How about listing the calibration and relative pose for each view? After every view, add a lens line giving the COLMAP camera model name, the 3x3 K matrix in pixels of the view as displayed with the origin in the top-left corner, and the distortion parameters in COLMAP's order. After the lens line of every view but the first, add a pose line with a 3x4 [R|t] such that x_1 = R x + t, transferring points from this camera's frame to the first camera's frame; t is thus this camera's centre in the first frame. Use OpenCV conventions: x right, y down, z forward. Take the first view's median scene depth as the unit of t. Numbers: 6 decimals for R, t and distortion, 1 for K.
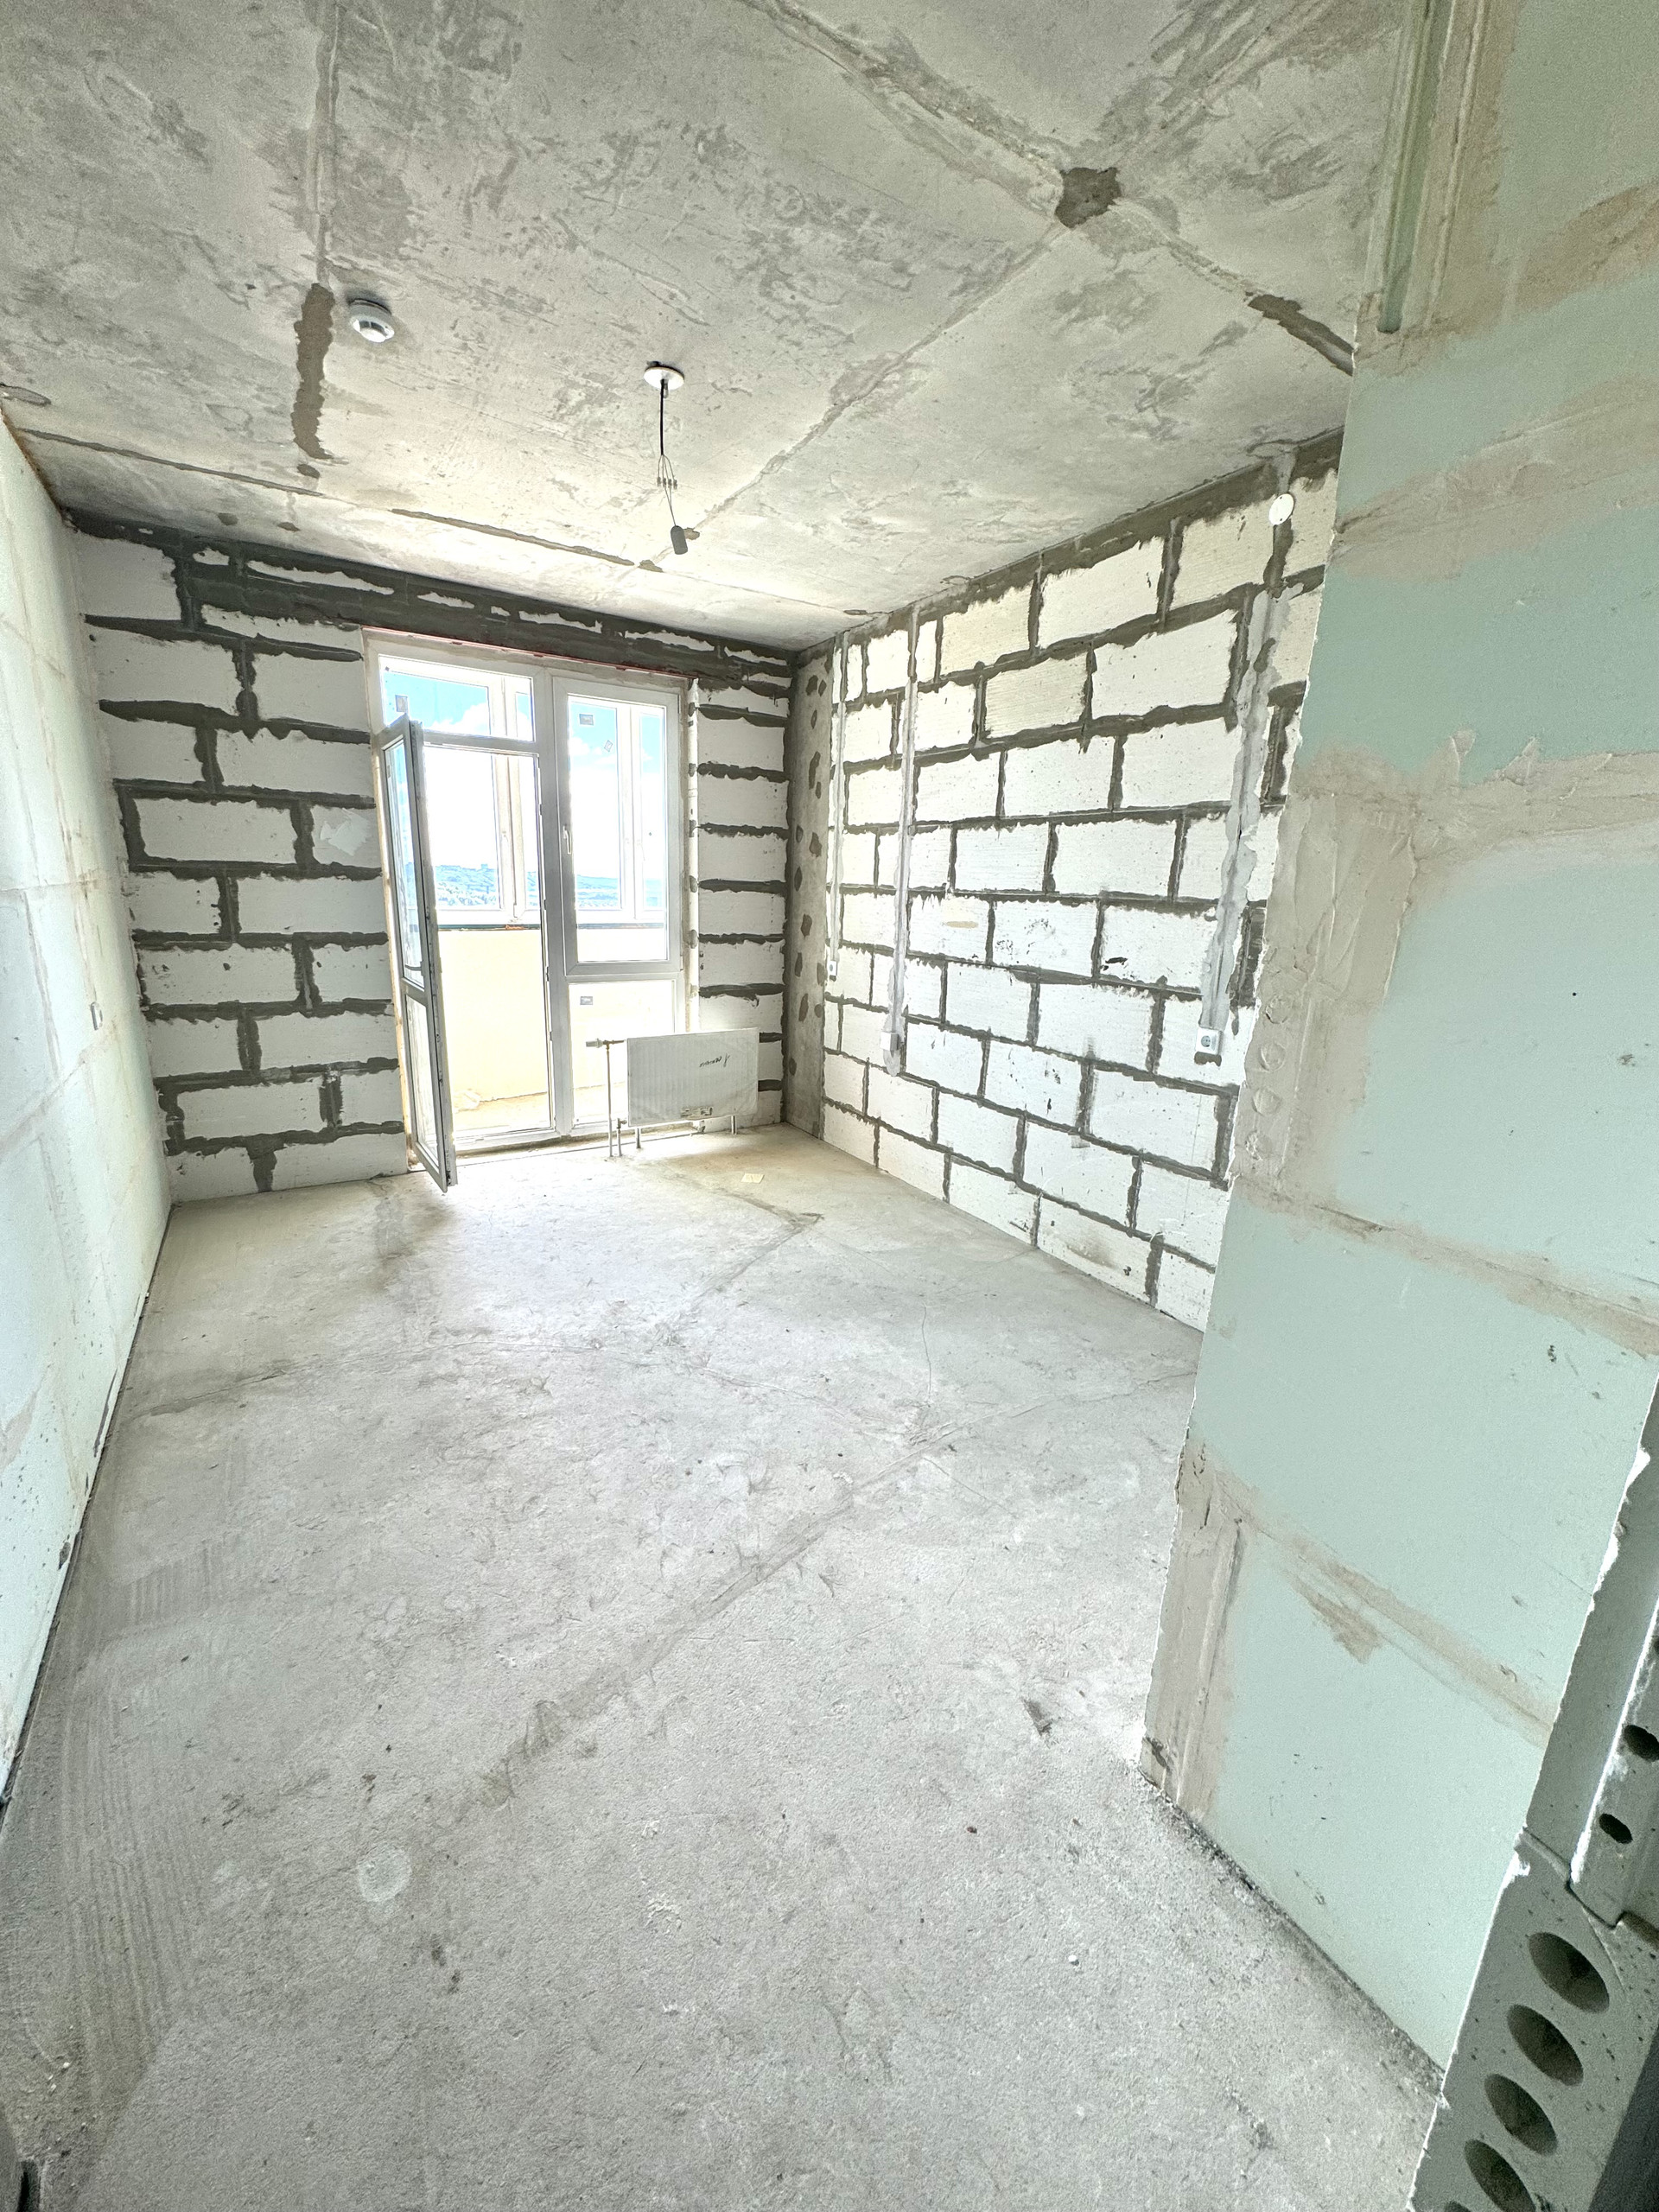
lens RADIAL K [[878.4, 0, 829.5], [0, 878.4, 1106.0], [0, 0, 1]] dist [-0.000839, -0.000023]
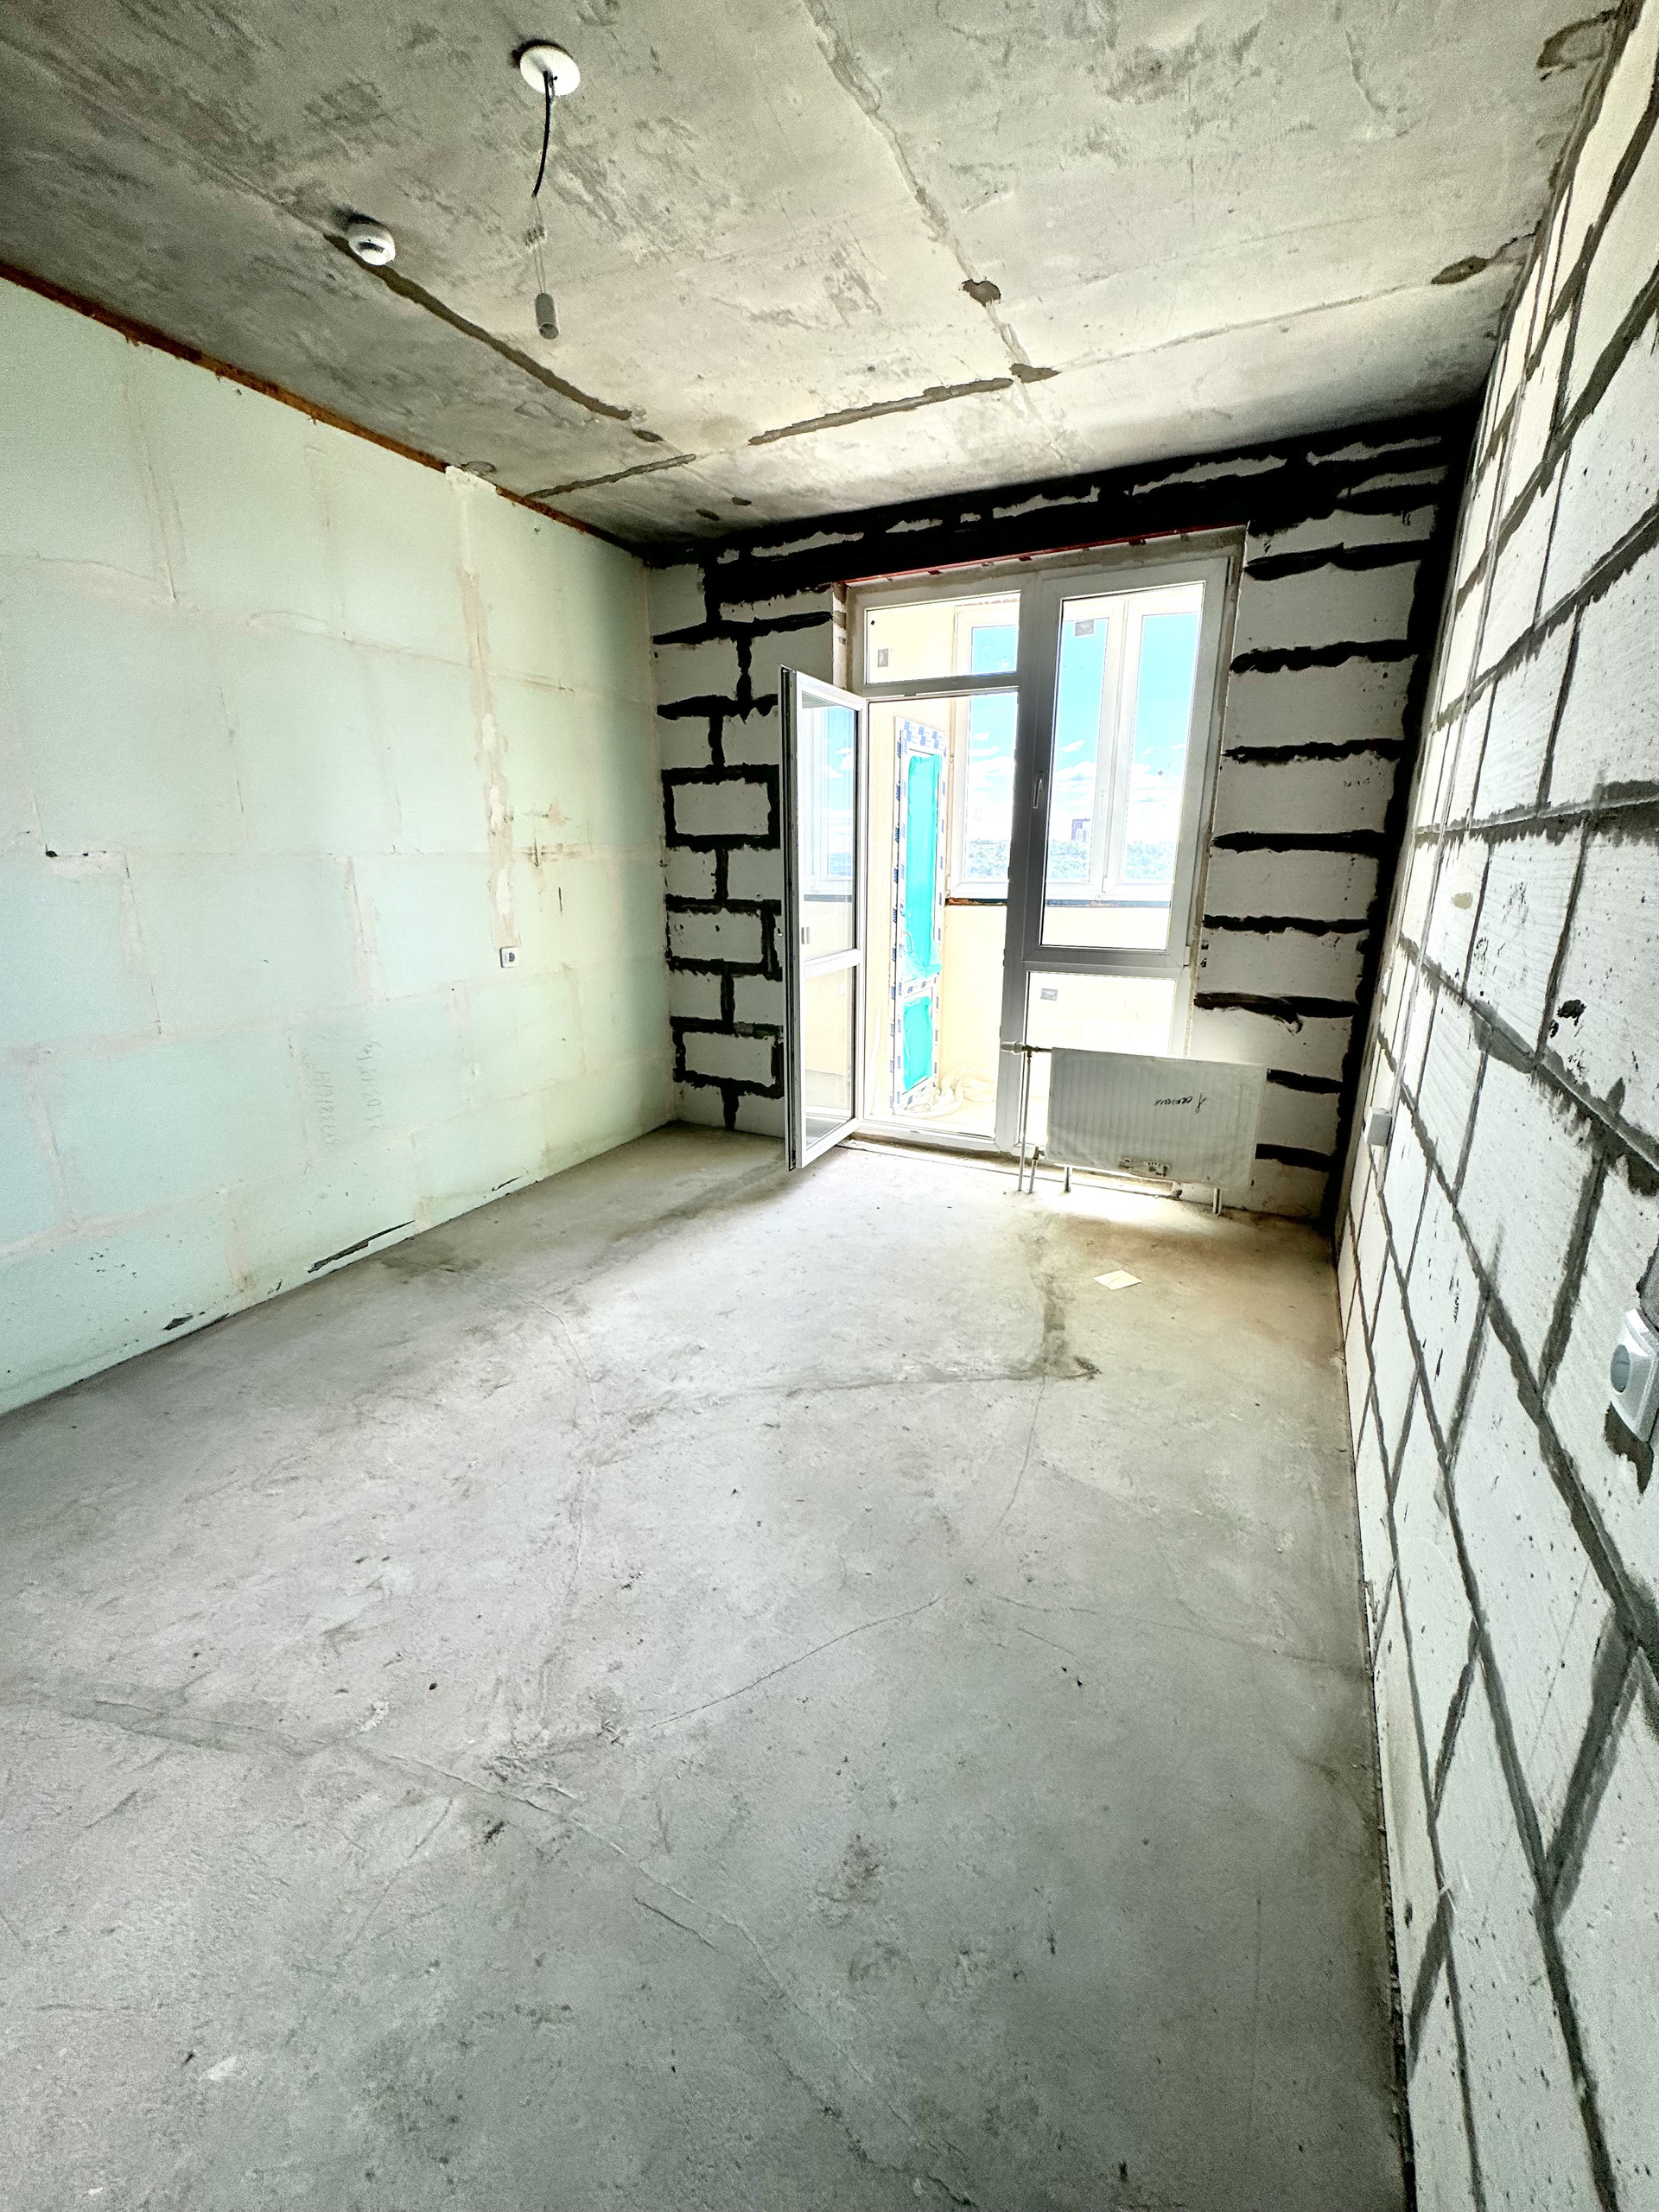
lens RADIAL K [[878.4, 0, 829.5], [0, 878.4, 1106.0], [0, 0, 1]] dist [-0.000839, -0.000023]
pose [[0.522897, 0.207007, -0.826878, 0.382767], [-0.194203, 0.973482, 0.120900, -0.100814], [0.829978, 0.097364, 0.549232, 0.518599]]
